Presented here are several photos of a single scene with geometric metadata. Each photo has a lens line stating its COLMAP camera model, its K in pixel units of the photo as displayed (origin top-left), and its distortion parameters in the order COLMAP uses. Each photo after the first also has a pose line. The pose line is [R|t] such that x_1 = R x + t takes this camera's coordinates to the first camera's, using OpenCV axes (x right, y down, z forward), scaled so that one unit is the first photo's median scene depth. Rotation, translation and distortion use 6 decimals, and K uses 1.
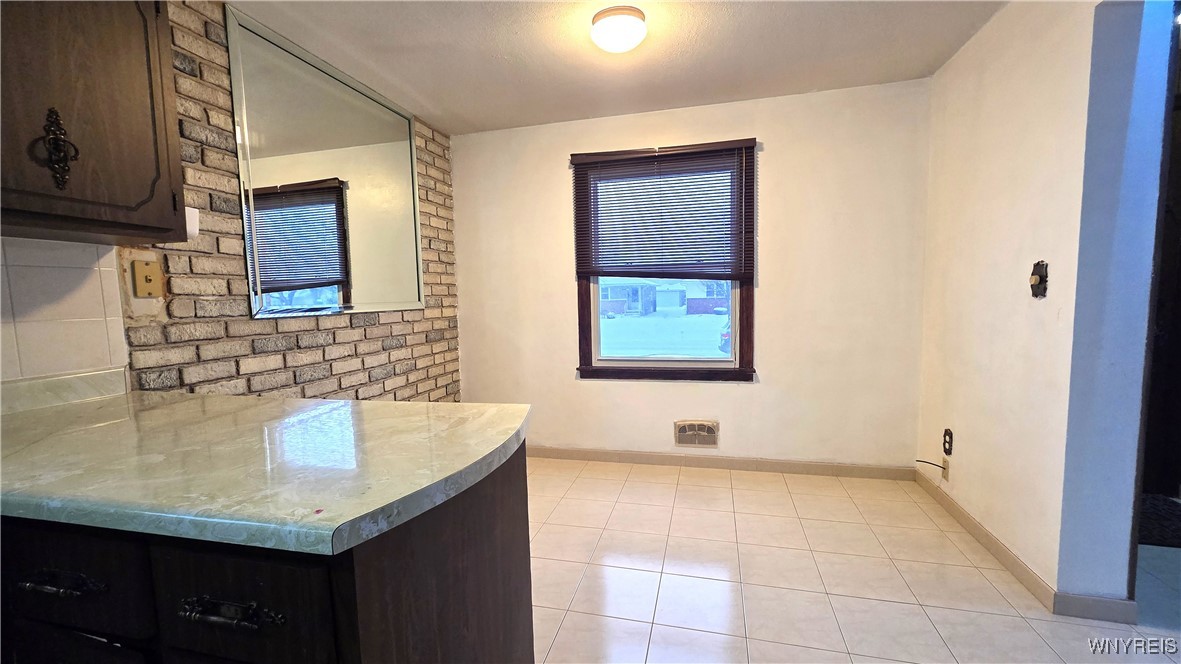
lens RADIAL K [[478.9, 0, 587.6], [0, 478.9, 336.7], [0, 0, 1]] dist [0.002991, -0.002181]
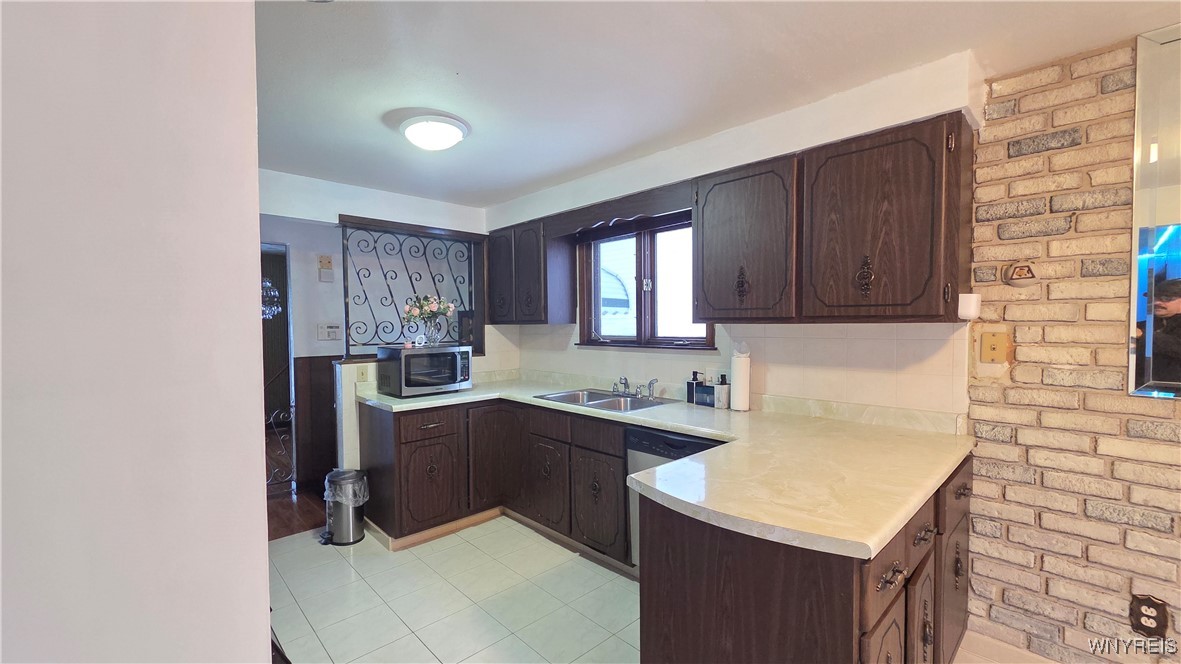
lens RADIAL K [[478.9, 0, 587.2], [0, 478.9, 335.0], [0, 0, 1]] dist [0.002991, -0.002181]
pose [[-0.516943, 0.048212, -0.854661, 0.599426], [-0.054677, 0.994514, 0.089173, -0.193505], [0.854272, 0.092828, -0.511471, 0.709806]]
